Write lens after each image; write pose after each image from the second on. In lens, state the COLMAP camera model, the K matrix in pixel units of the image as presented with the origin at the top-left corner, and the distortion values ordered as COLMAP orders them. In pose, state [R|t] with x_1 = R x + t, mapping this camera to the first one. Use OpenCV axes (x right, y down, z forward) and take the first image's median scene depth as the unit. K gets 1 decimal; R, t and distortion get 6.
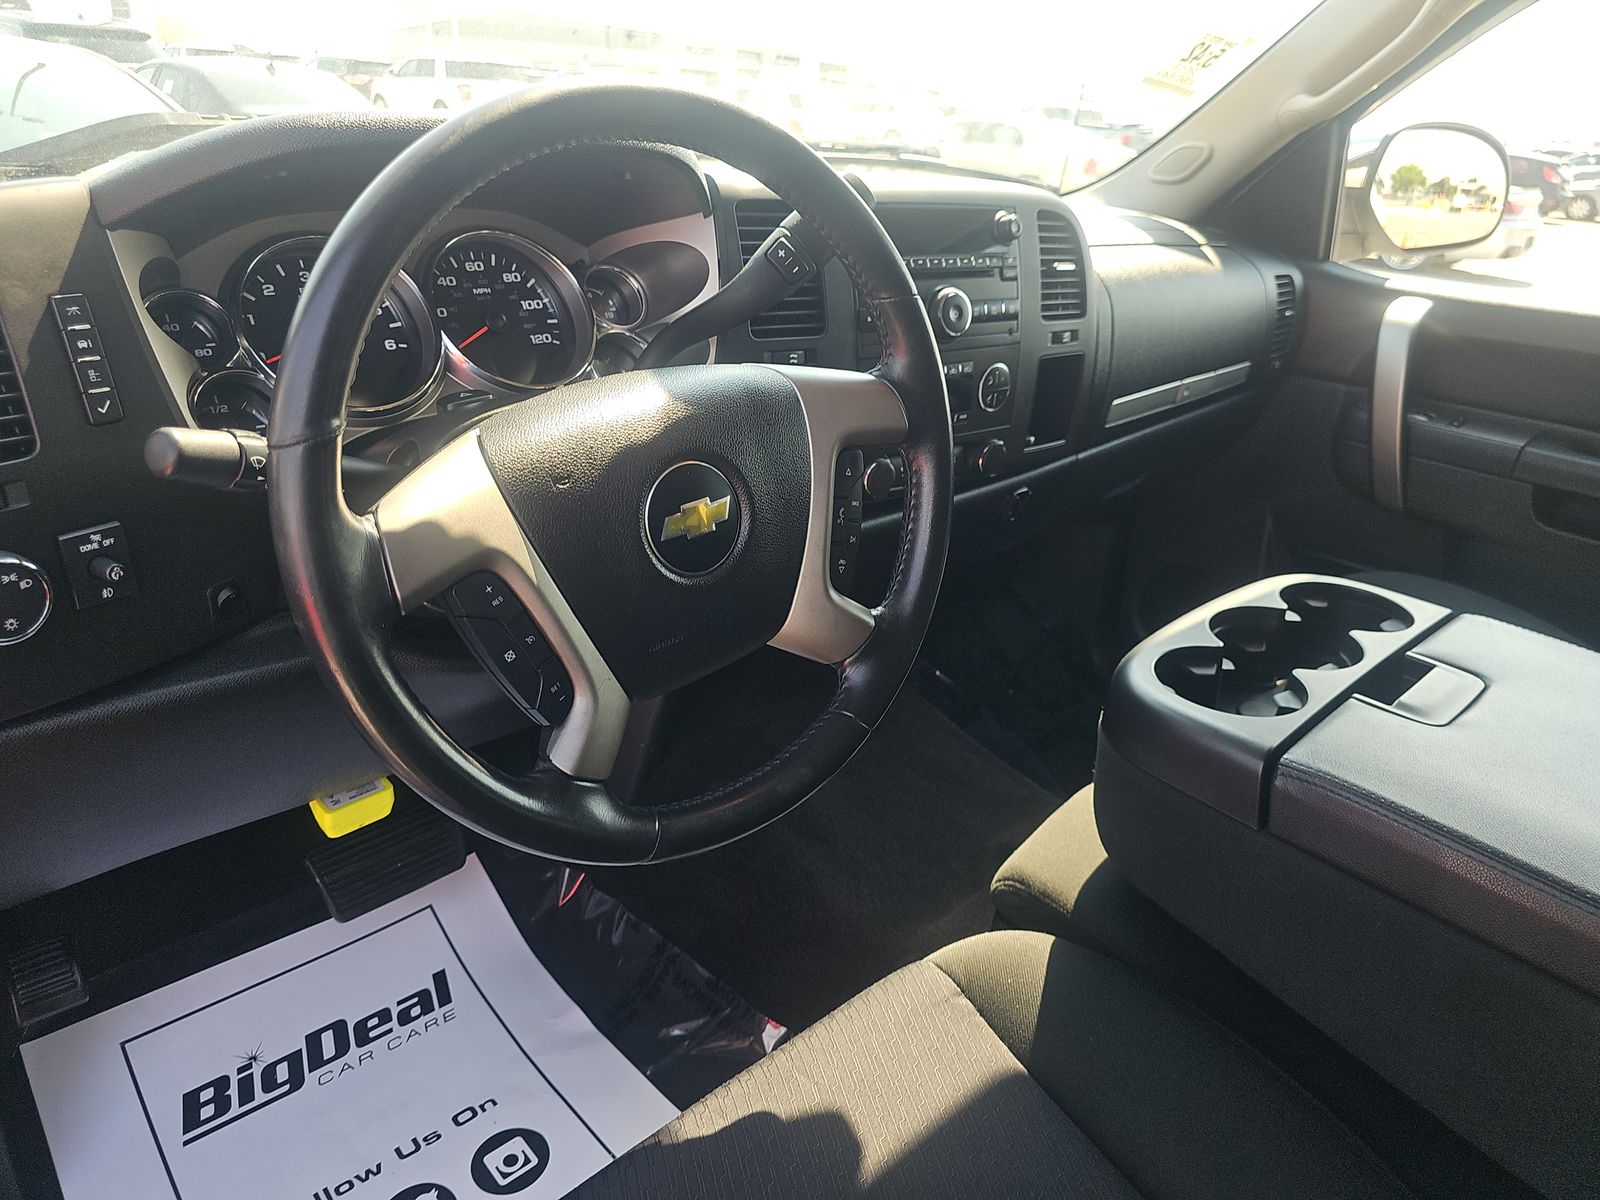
lens RADIAL K [[1050.6, 0, 761.2], [0, 1050.6, 635.9], [0, 0, 1]] dist [0.018289, -0.033444]
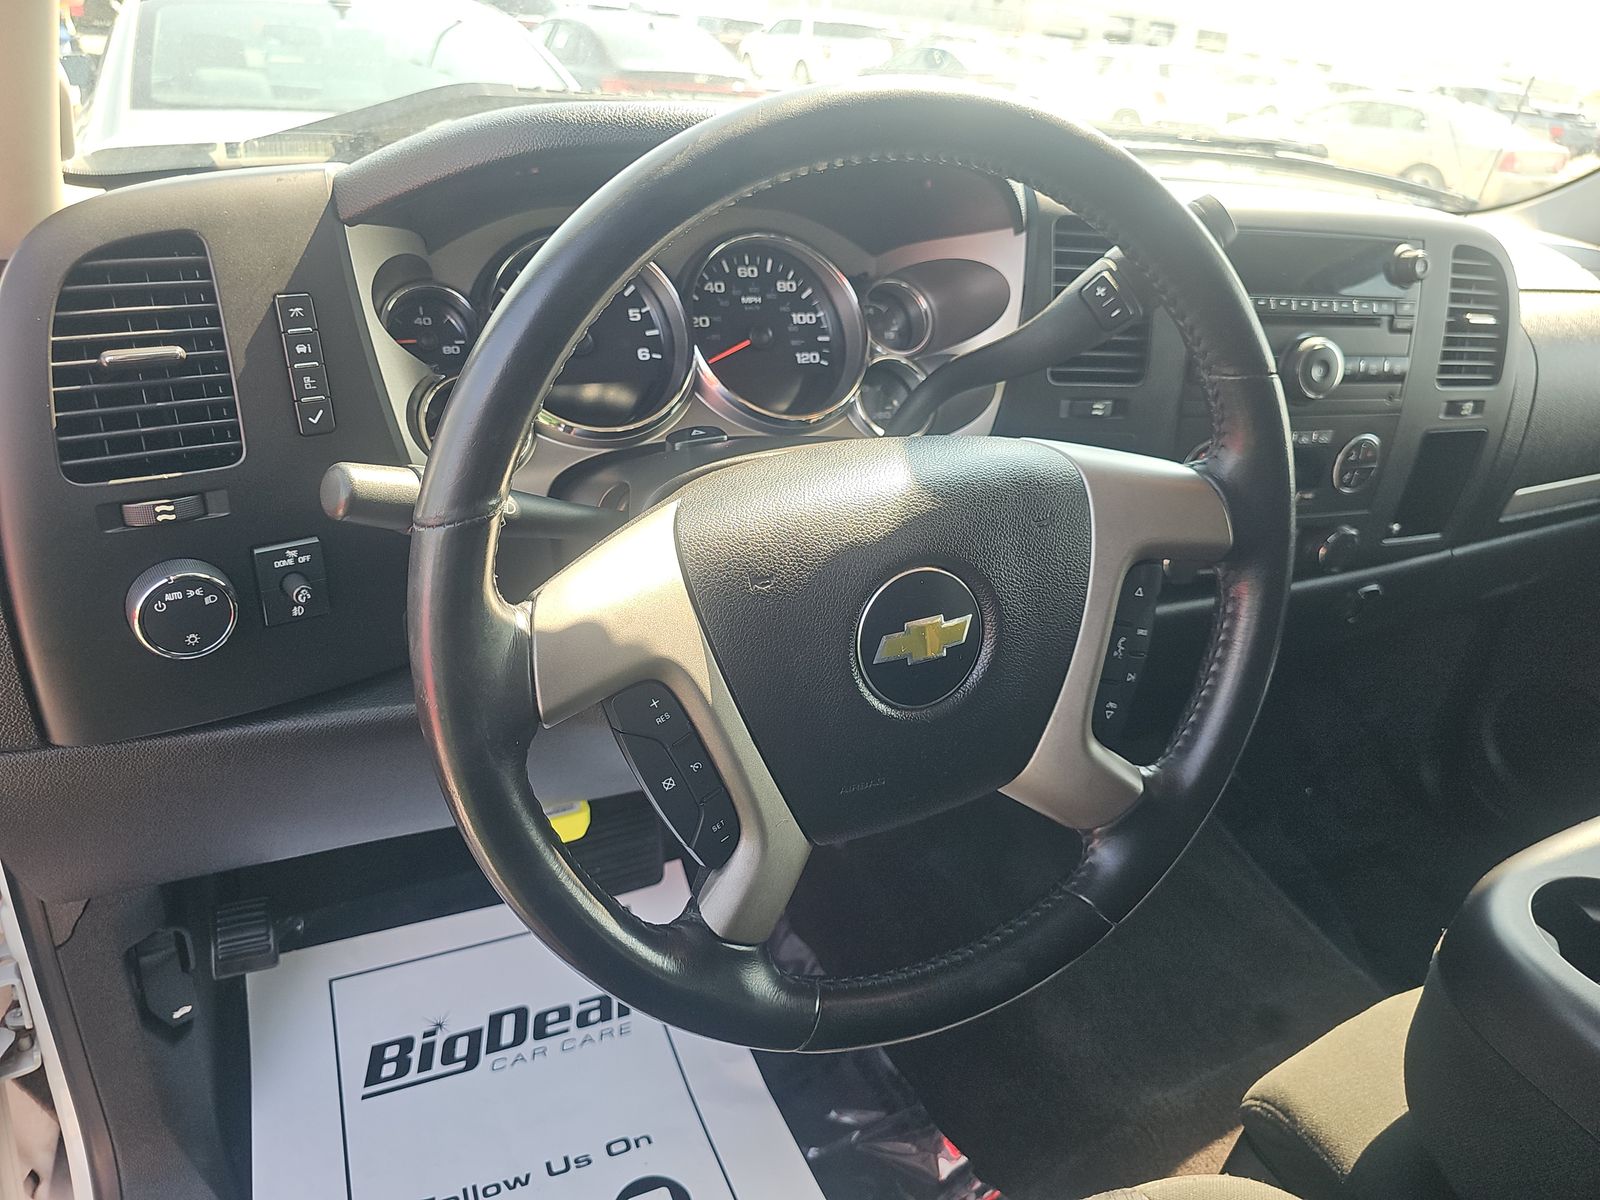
lens RADIAL K [[1050.6, 0, 761.2], [0, 1050.6, 635.9], [0, 0, 1]] dist [0.018289, -0.033444]
pose [[0.956017, 0.157391, -0.247506, 0.010124], [-0.150714, 0.987515, 0.045821, -0.087091], [0.251627, -0.006503, 0.967802, 0.131896]]
